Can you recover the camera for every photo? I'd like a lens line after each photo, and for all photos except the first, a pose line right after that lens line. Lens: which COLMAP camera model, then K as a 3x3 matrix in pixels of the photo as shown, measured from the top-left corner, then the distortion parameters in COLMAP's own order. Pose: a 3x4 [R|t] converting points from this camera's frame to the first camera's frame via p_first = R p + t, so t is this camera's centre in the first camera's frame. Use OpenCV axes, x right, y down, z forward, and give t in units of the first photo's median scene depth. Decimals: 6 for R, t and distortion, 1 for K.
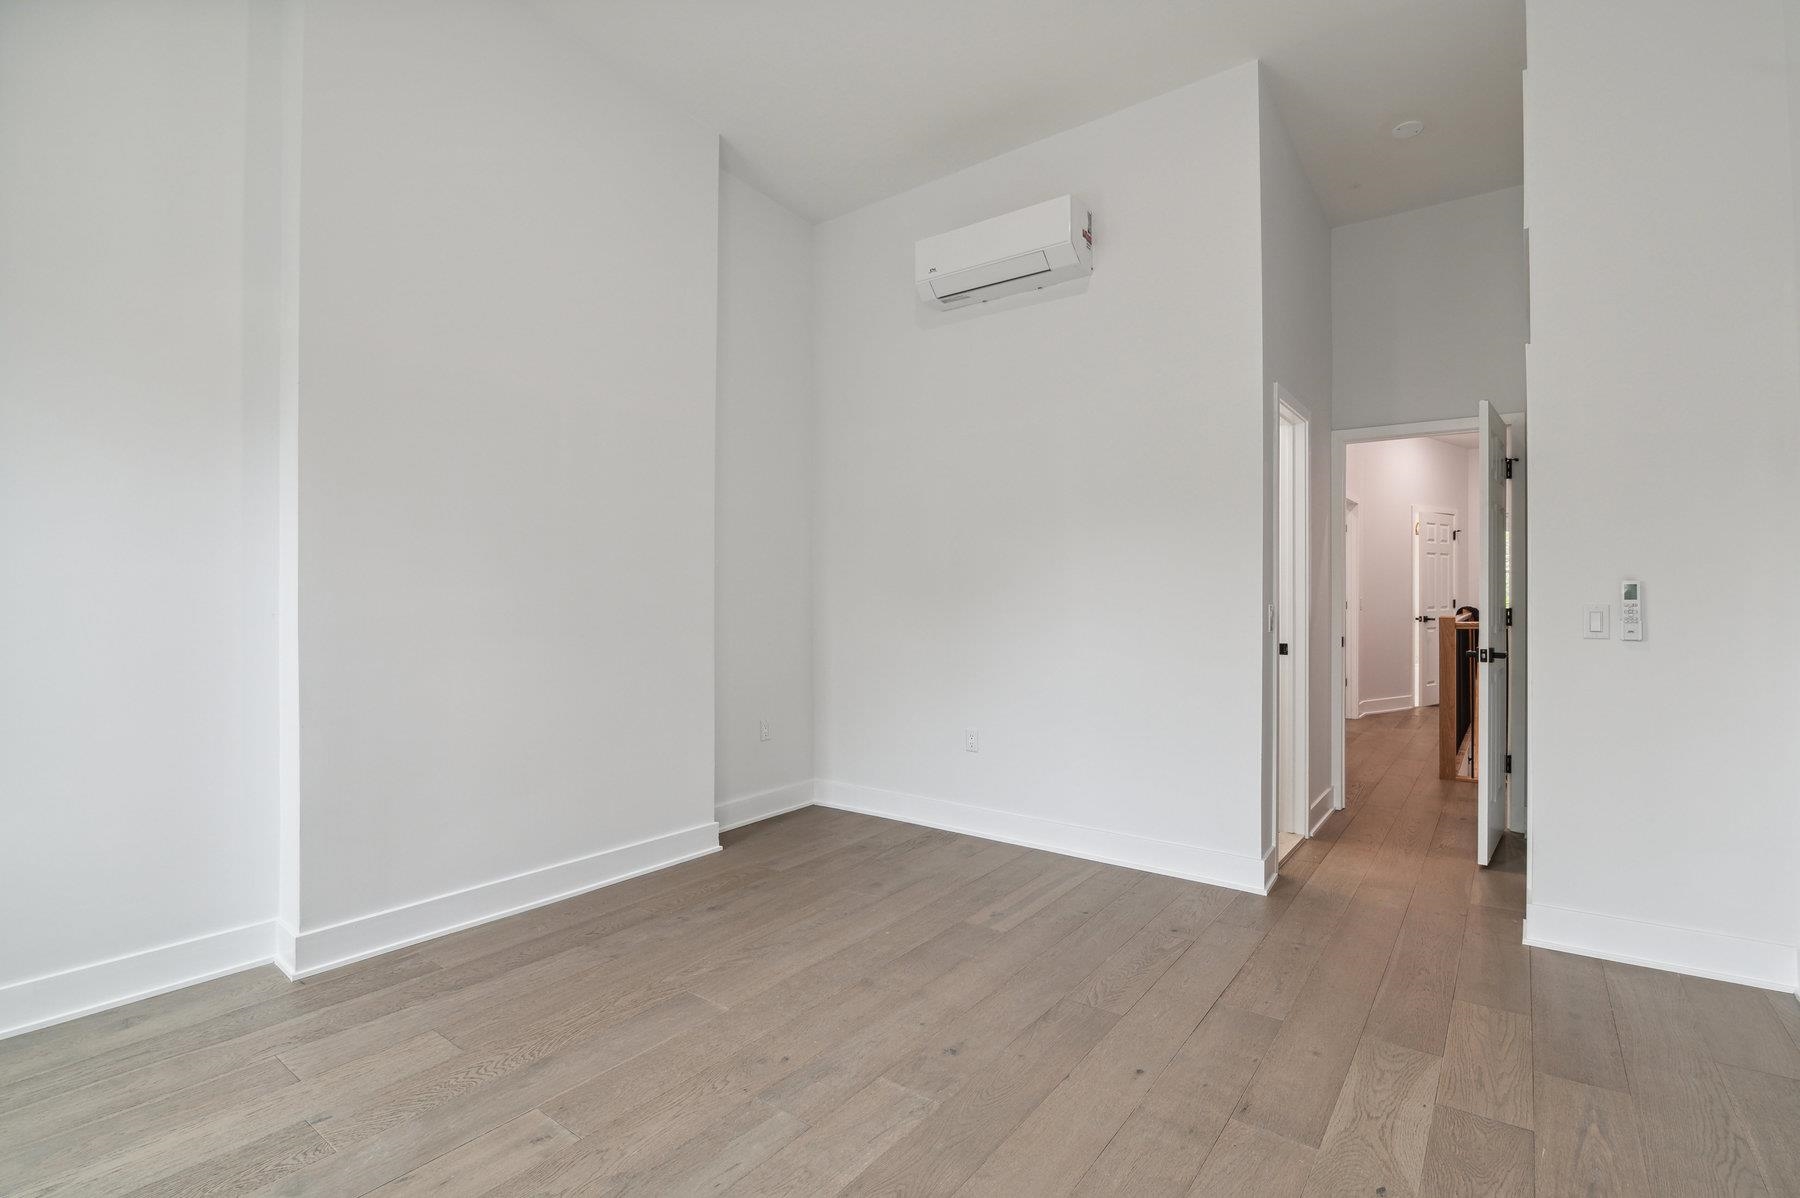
lens RADIAL K [[830.8, 0, 905.1], [0, 830.8, 600.2], [0, 0, 1]] dist [-0.016297, 0.000313]
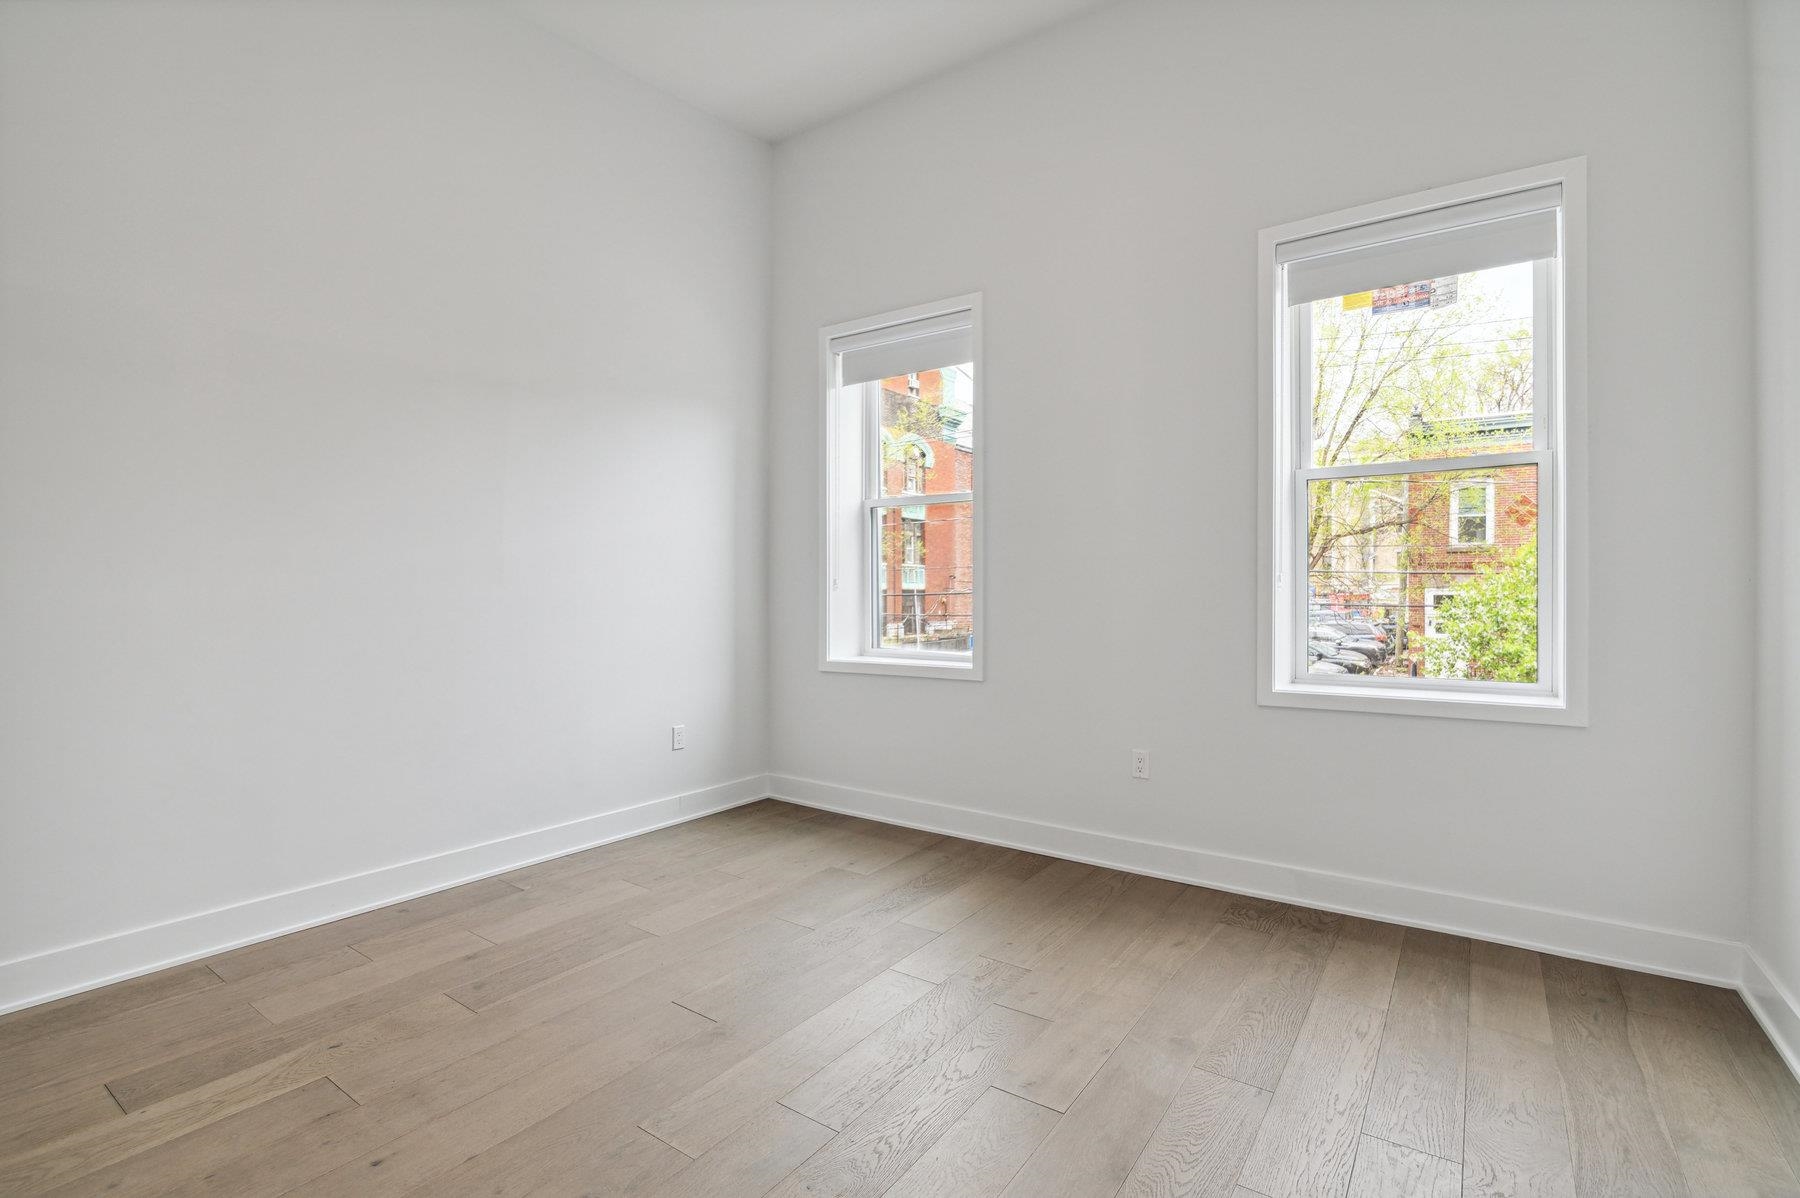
lens RADIAL K [[833.0, 0, 901.2], [0, 833.0, 607.1], [0, 0, 1]] dist [-0.019595, 0.000662]
pose [[-0.999658, 0.001447, -0.026101, -0.169123], [0.000822, 0.999713, 0.023933, 0.000241], [0.026128, 0.023904, -0.999373, 1.412794]]
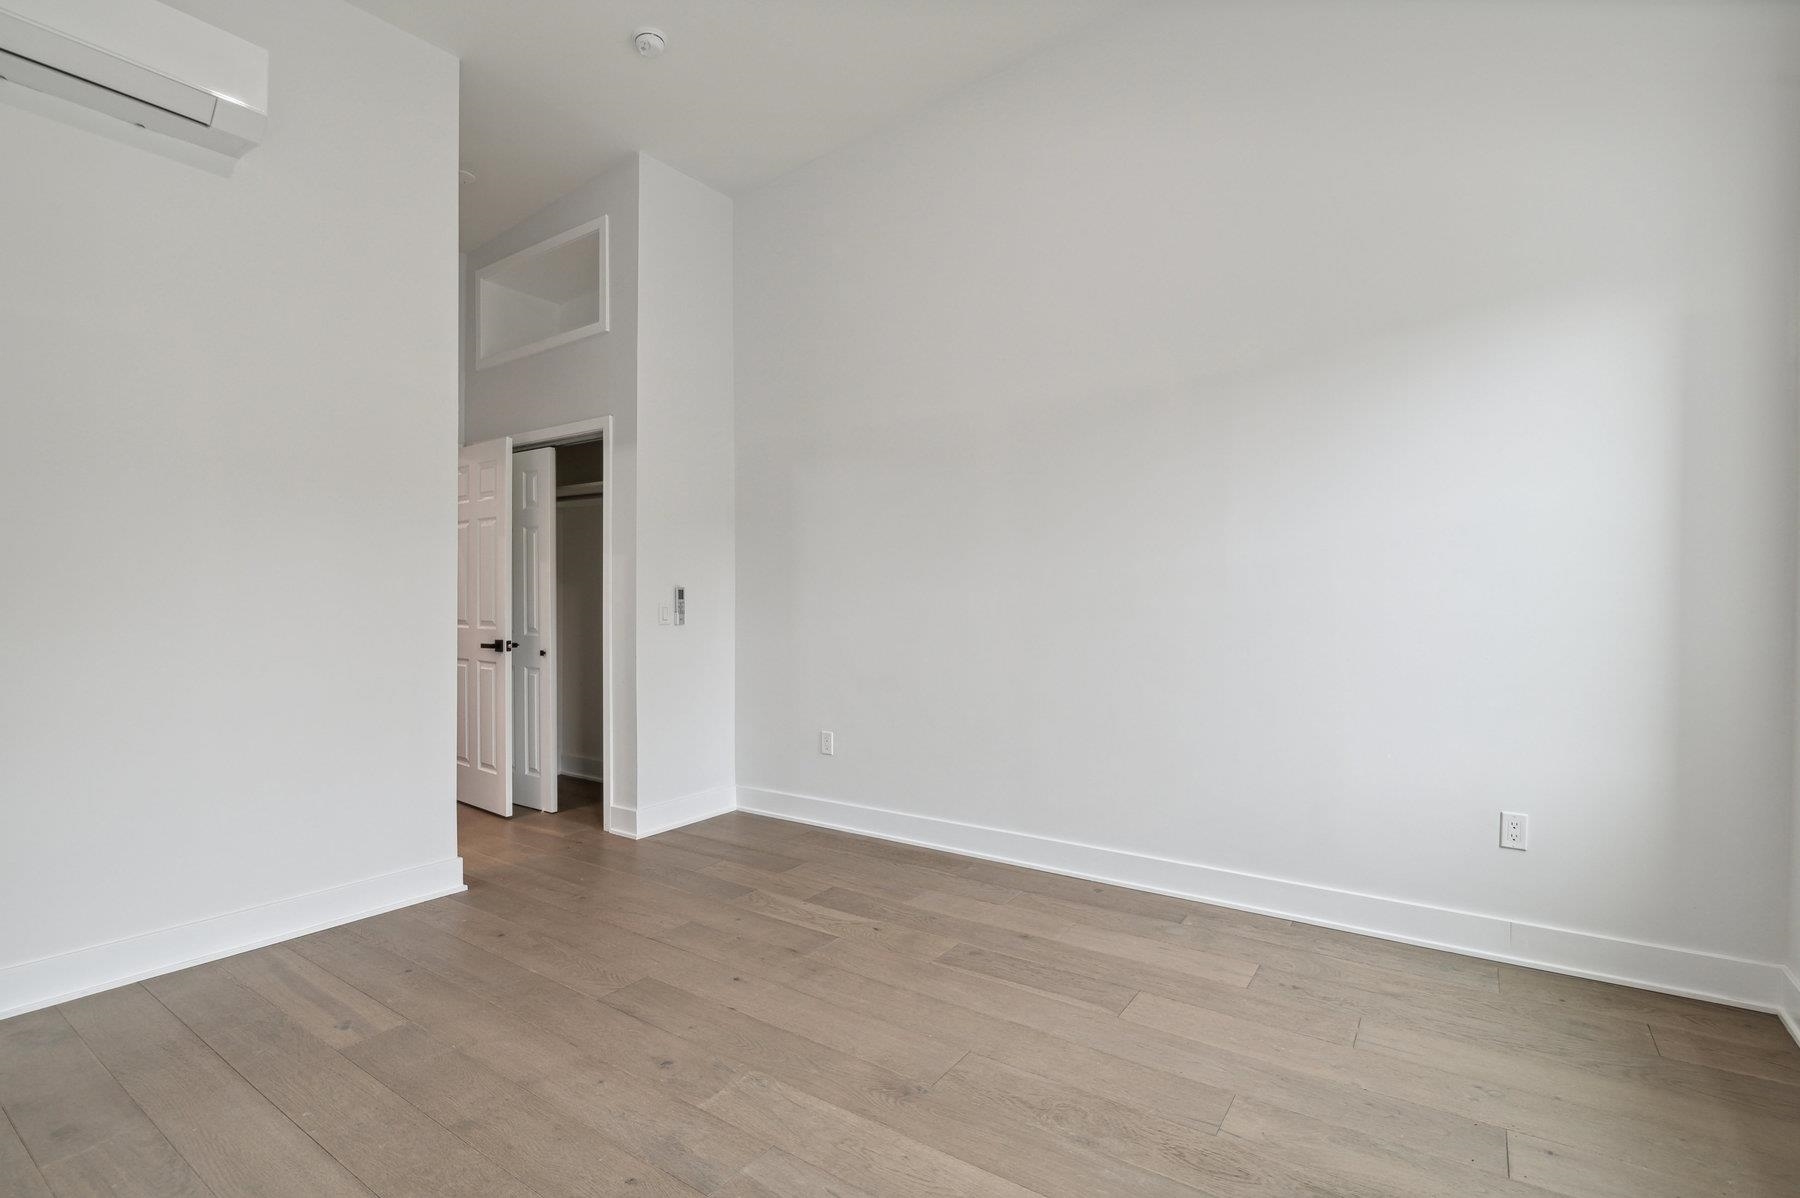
lens RADIAL K [[839.8, 0, 898.9], [0, 839.8, 618.0], [0, 0, 1]] dist [-0.020029, 0.000484]
pose [[-0.032518, -0.025034, 0.999158, -0.755770], [0.005748, 0.999665, 0.025233, -0.002242], [-0.999455, 0.006563, -0.032363, 0.618515]]
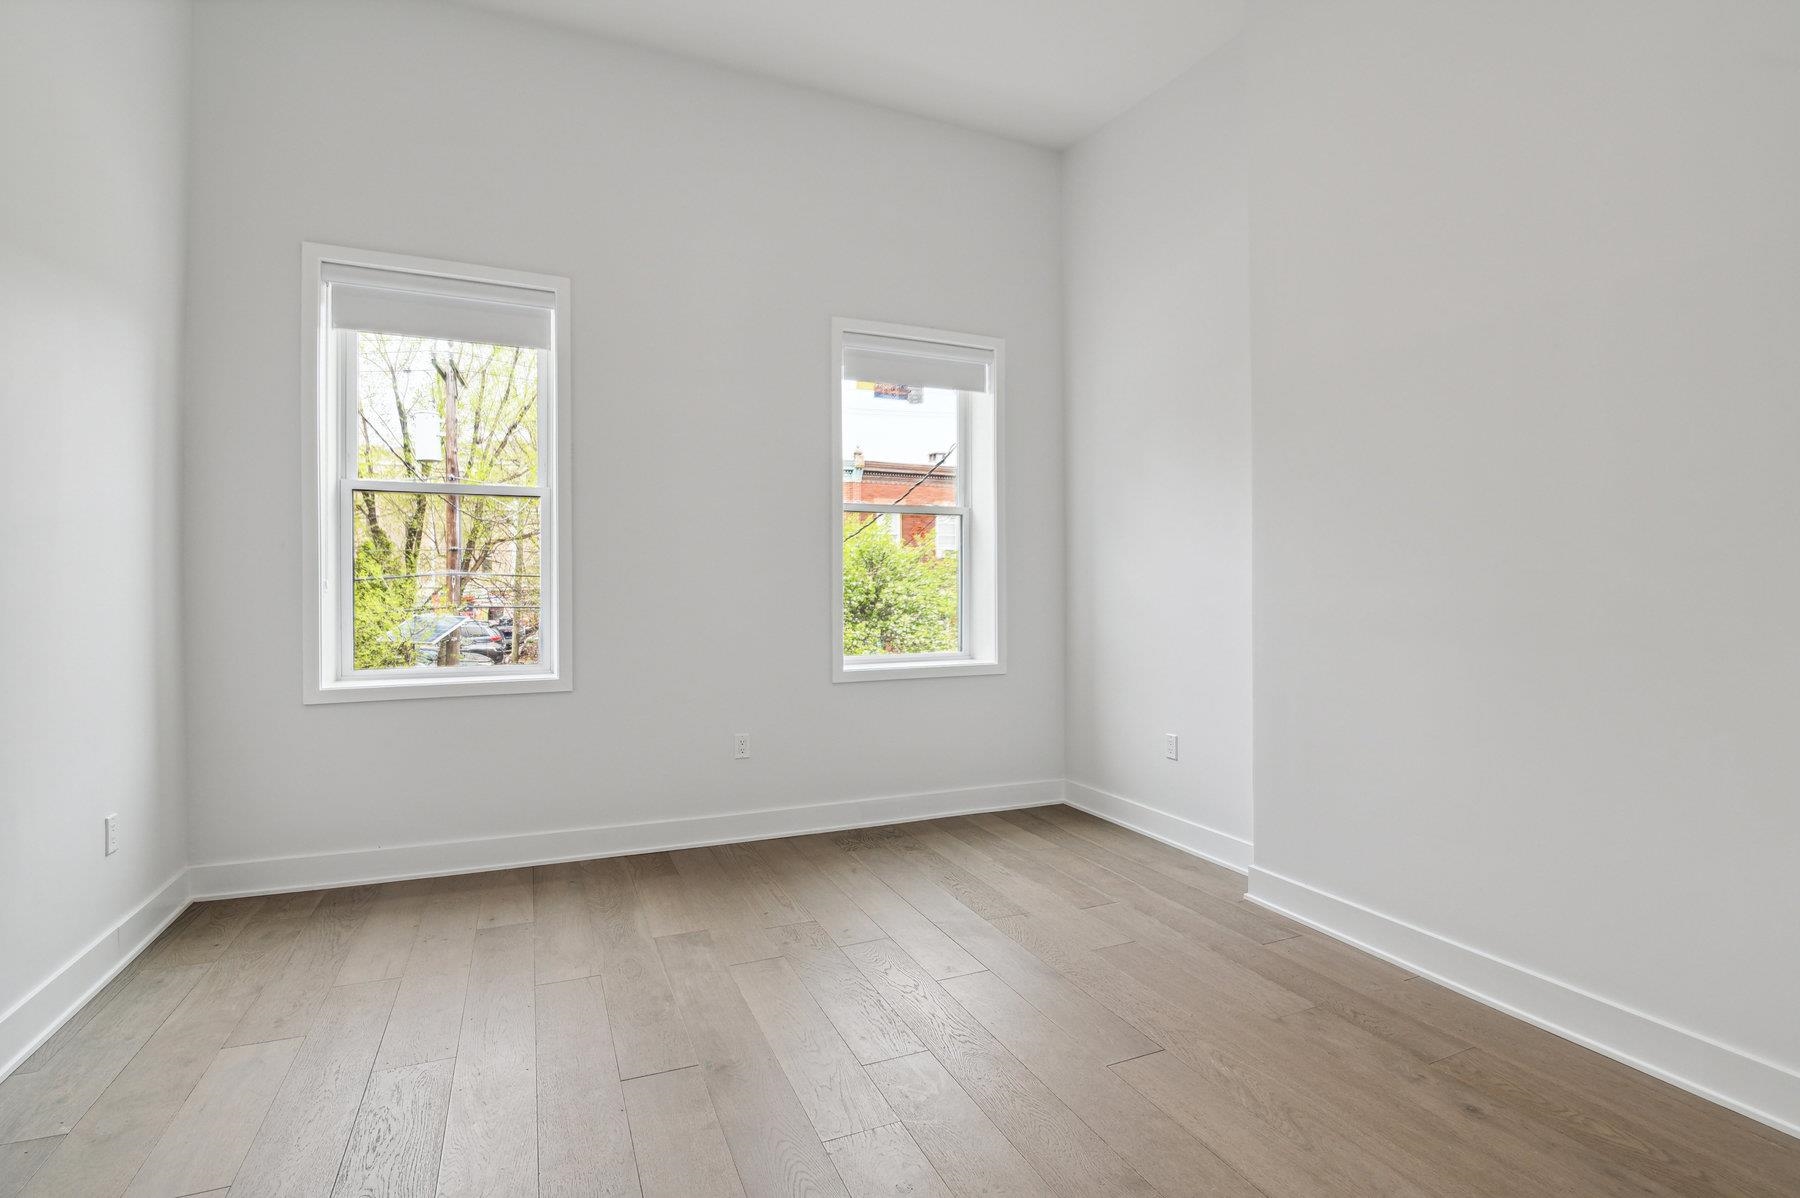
lens RADIAL K [[839.8, 0, 898.9], [0, 839.8, 618.0], [0, 0, 1]] dist [-0.020029, 0.000484]
pose [[-0.495977, 0.027894, -0.867888, 0.579038], [-0.001500, 0.999455, 0.032980, -0.003152], [0.868335, 0.017659, -0.495664, 1.117410]]
